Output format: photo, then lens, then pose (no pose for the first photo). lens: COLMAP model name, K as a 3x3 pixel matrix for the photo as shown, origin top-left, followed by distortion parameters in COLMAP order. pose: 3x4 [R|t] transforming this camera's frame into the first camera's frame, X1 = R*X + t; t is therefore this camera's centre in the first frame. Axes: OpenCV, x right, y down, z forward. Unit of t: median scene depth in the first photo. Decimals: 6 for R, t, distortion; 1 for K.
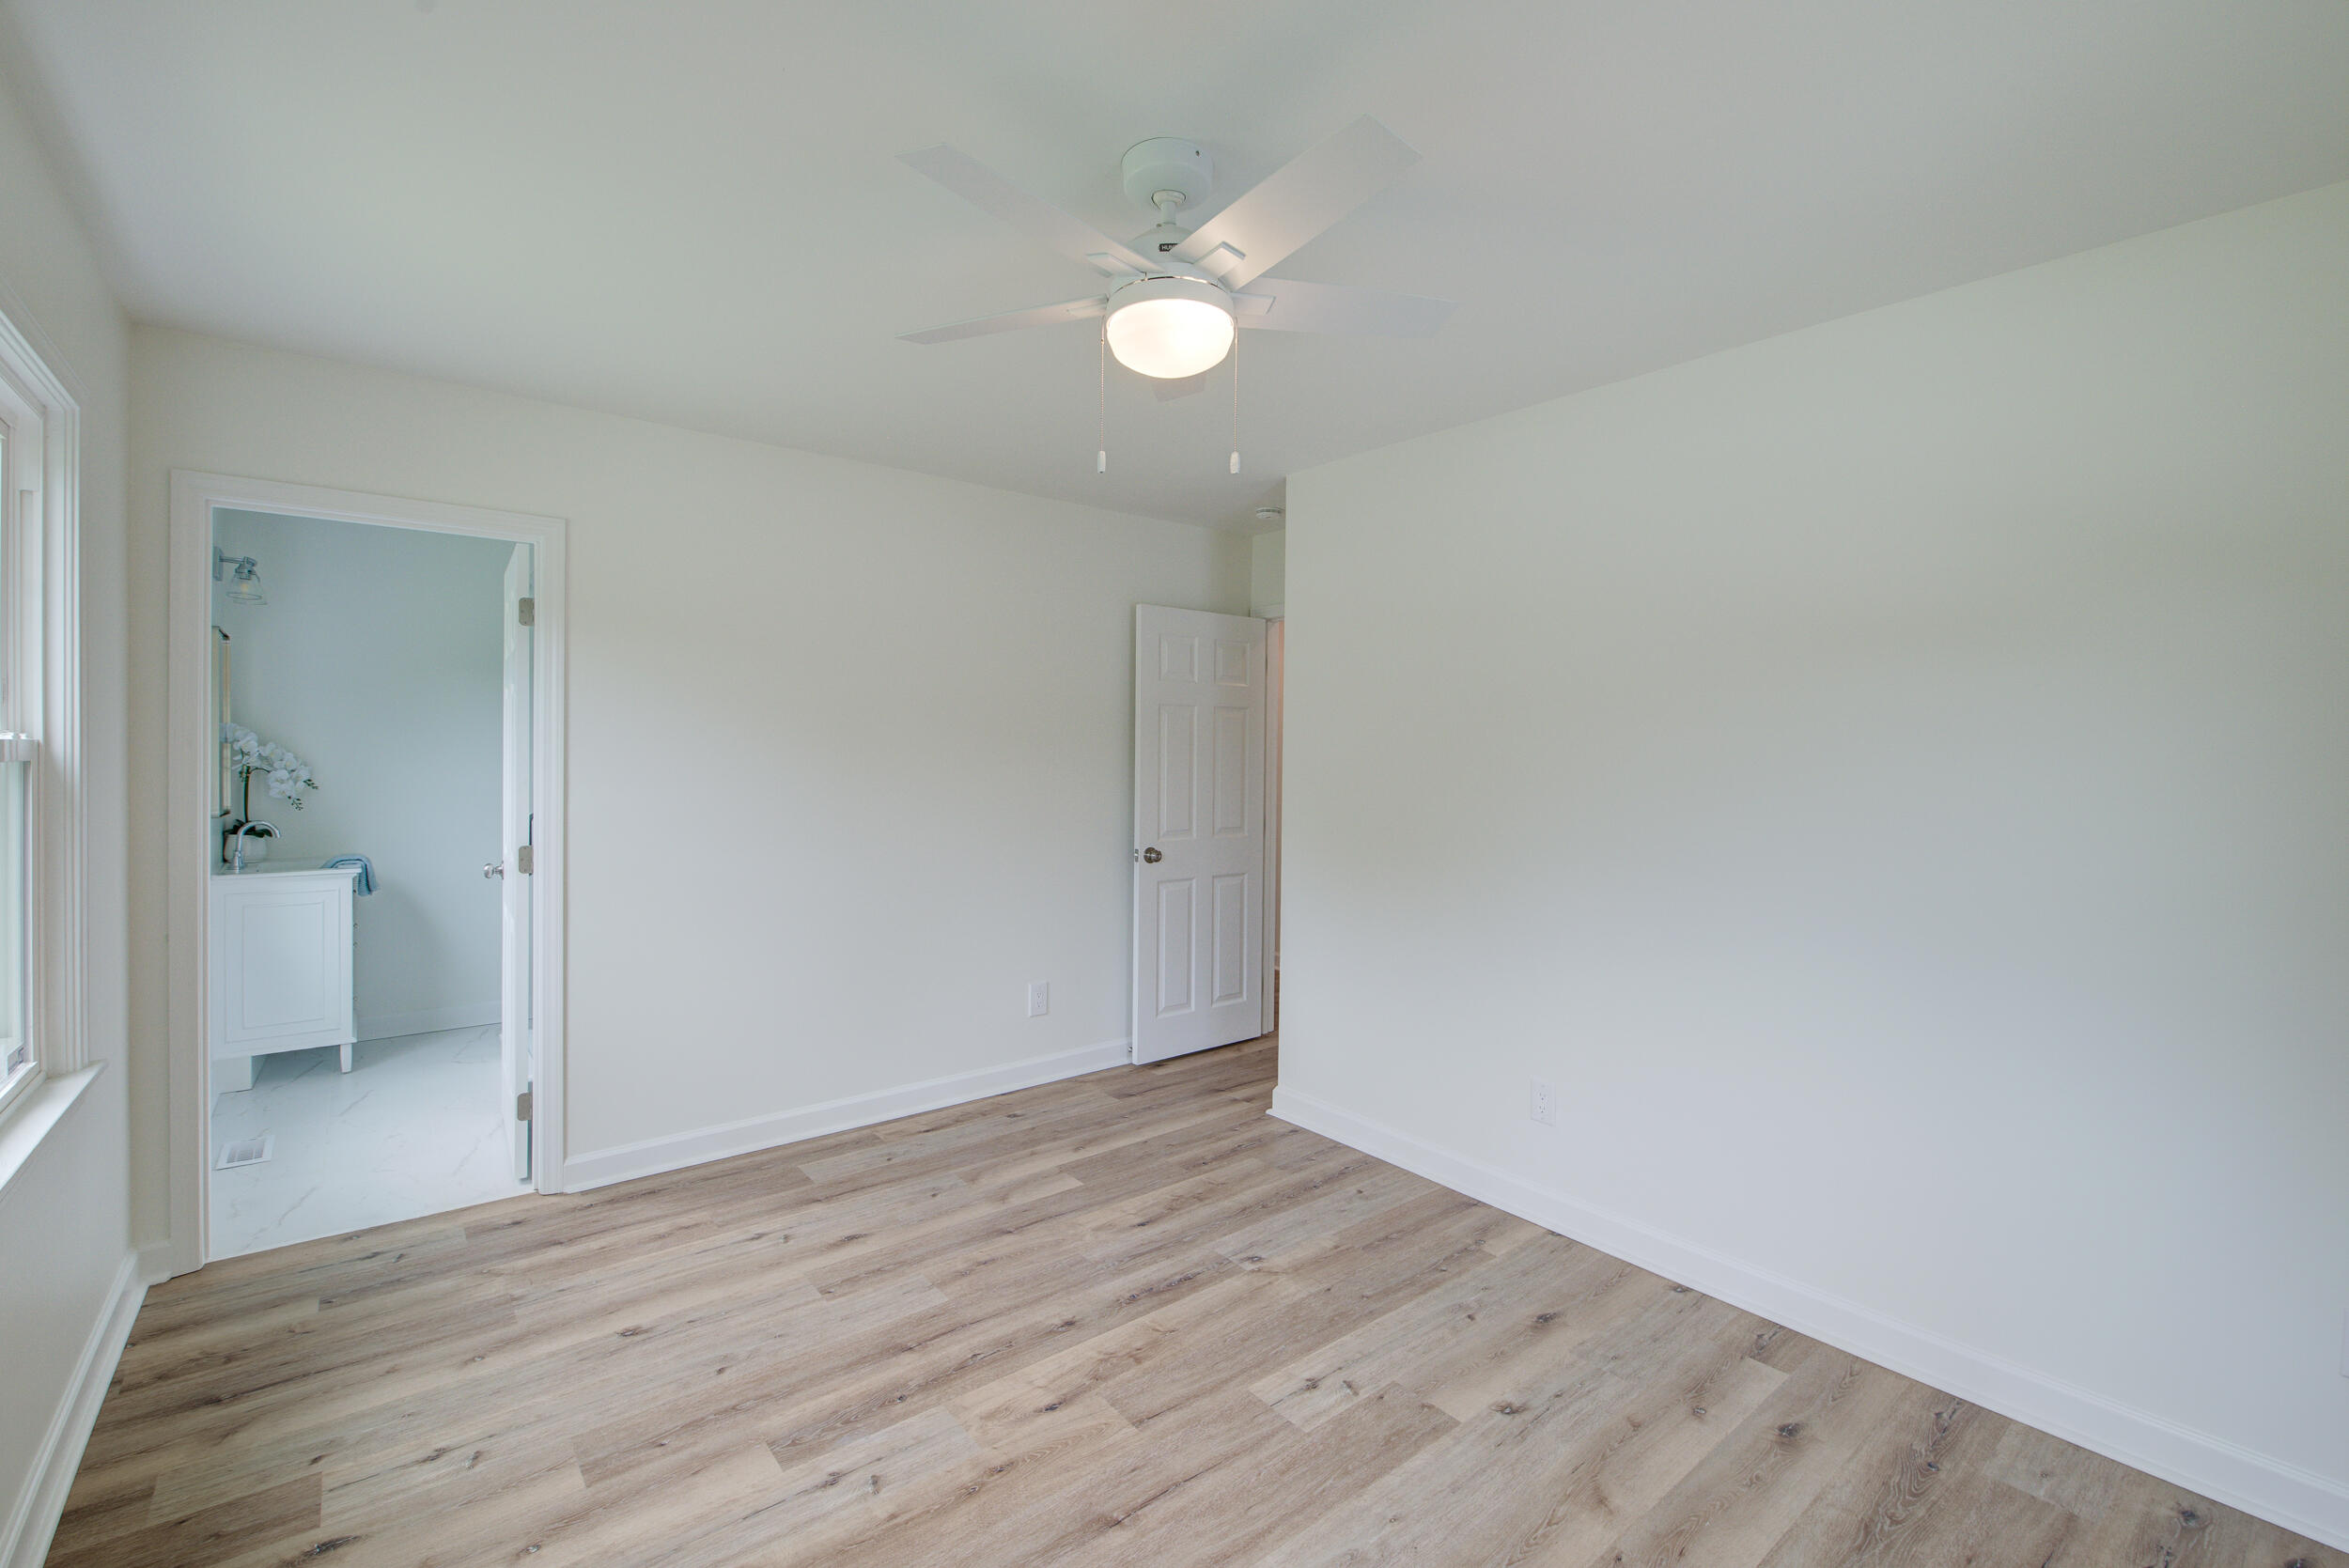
lens RADIAL K [[990.8, 0, 1176.4], [0, 990.8, 789.2], [0, 0, 1]] dist [0.014384, -0.006106]
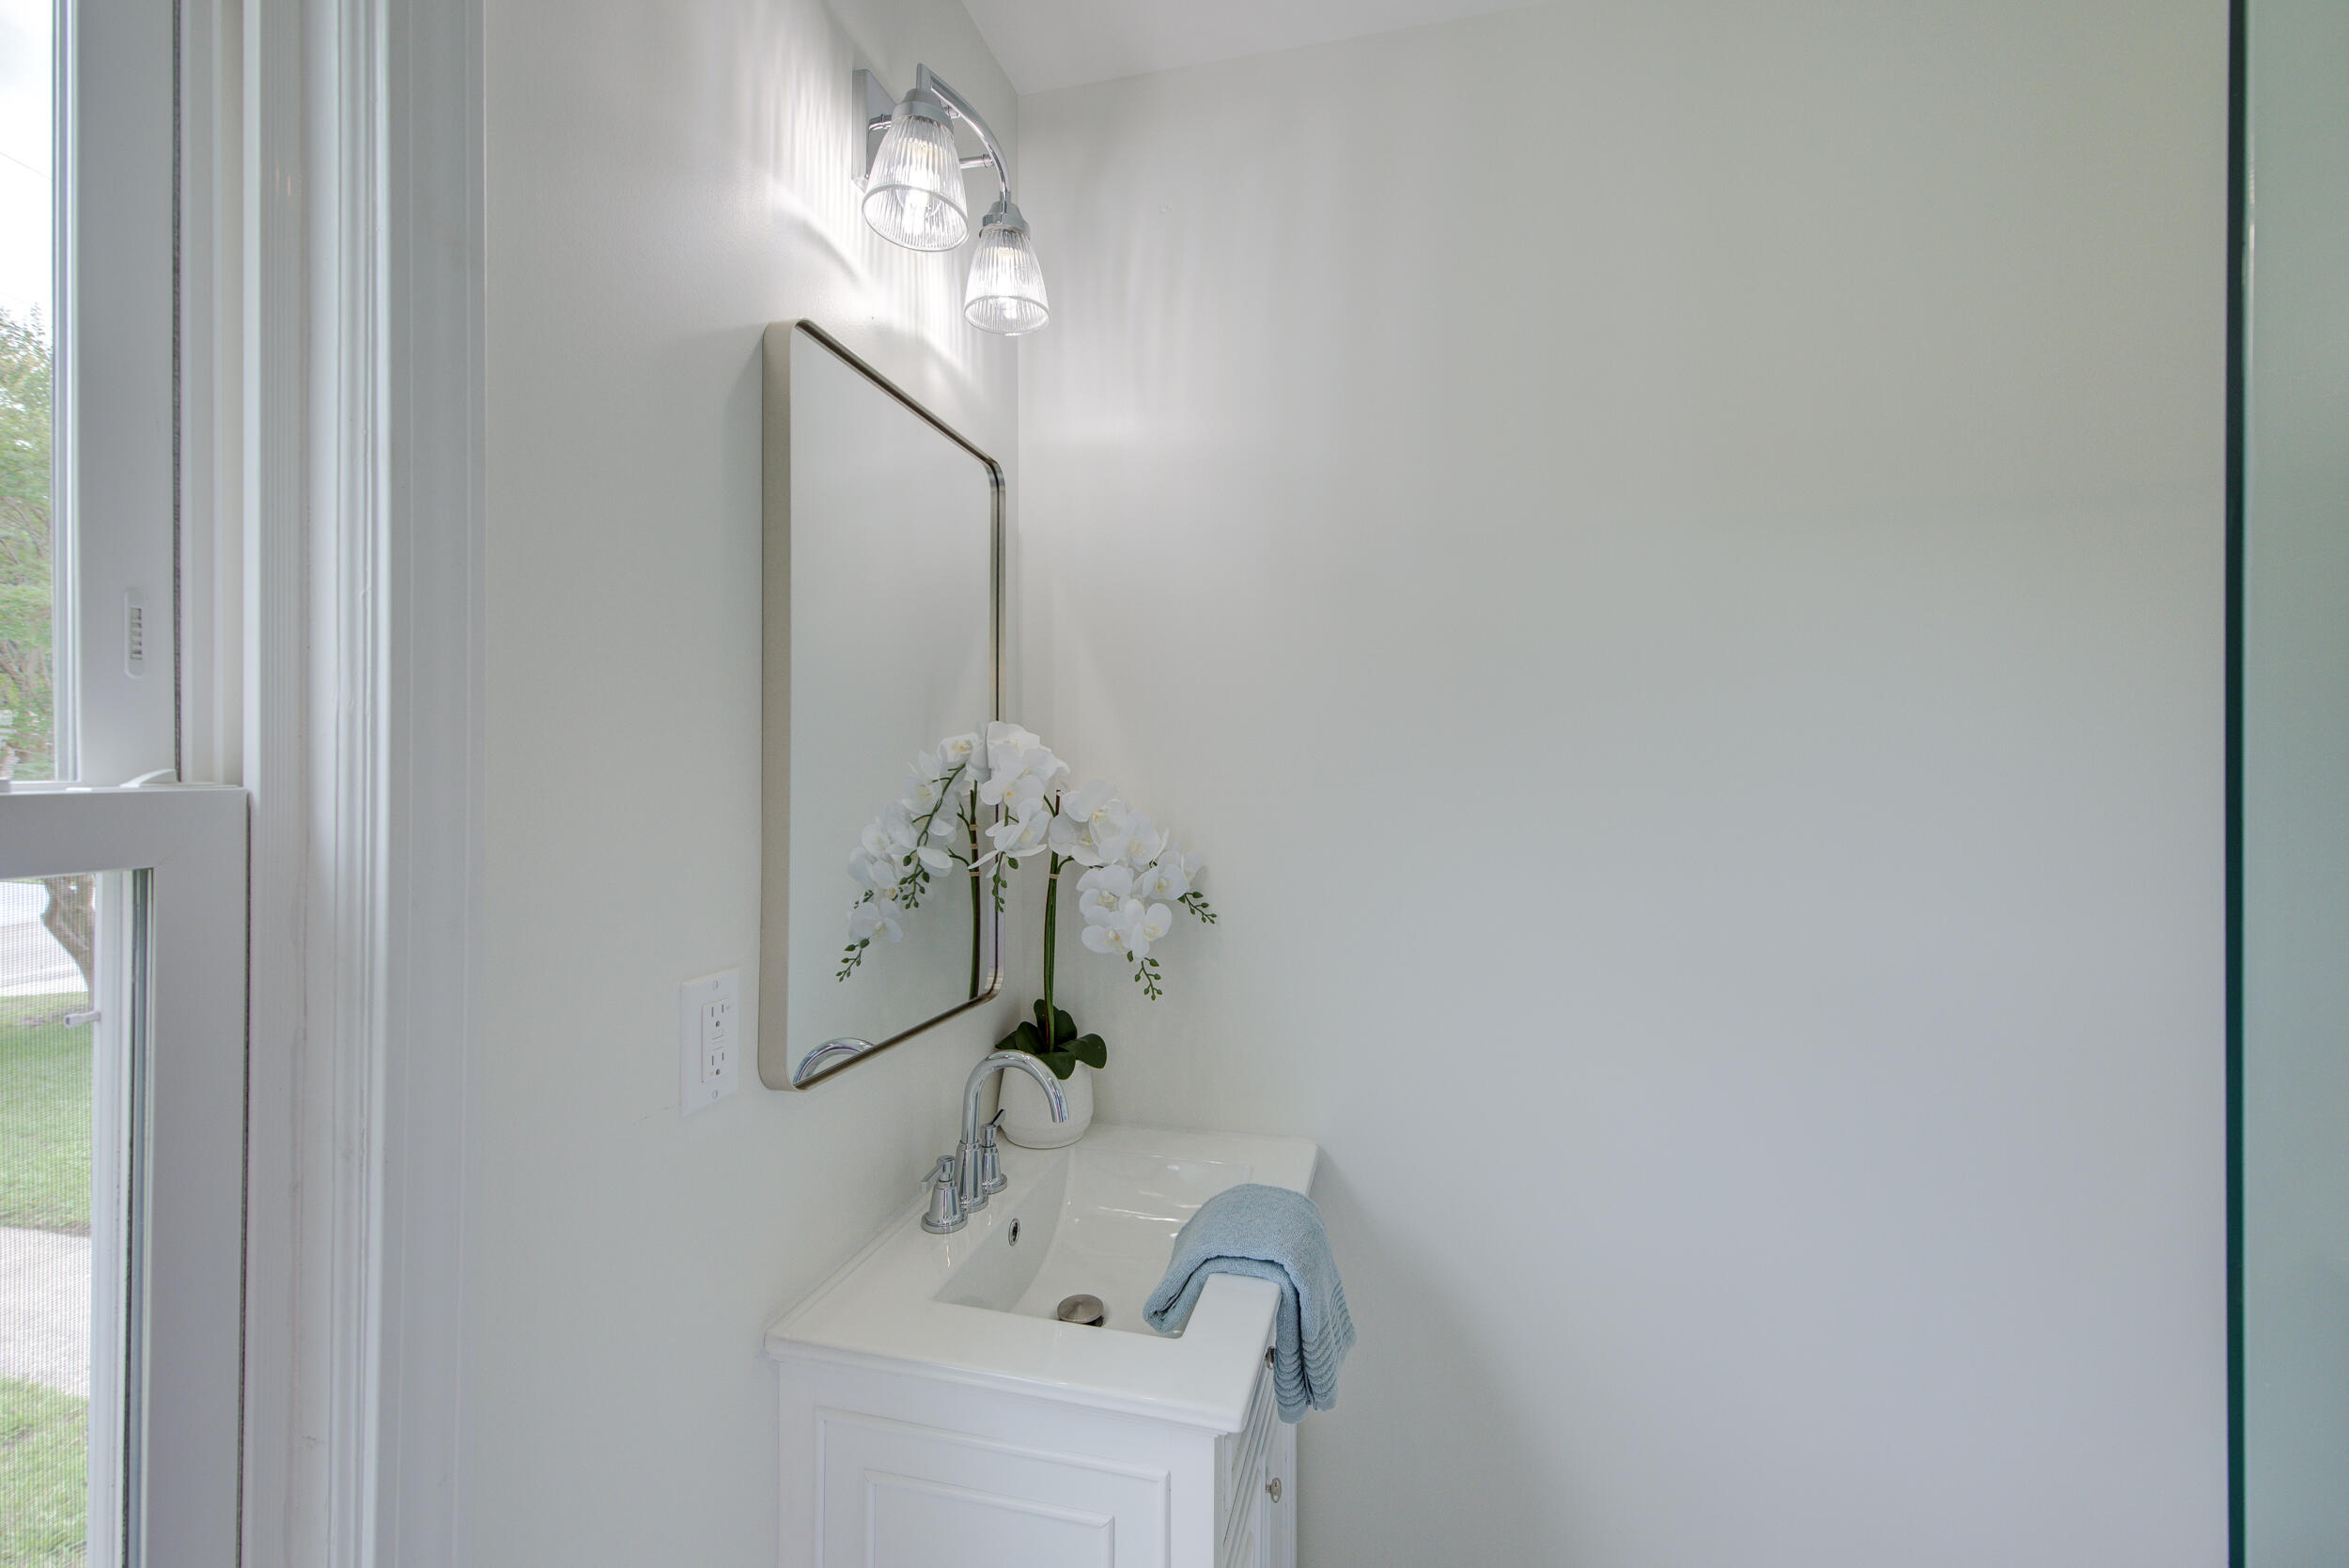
lens RADIAL K [[990.8, 0, 1176.4], [0, 990.8, 789.2], [0, 0, 1]] dist [0.014384, -0.006106]
pose [[0.601728, -0.009678, -0.798642, -0.637509], [-0.010011, 0.999757, -0.019658, -0.037311], [0.798638, 0.019824, 0.601485, 0.829913]]
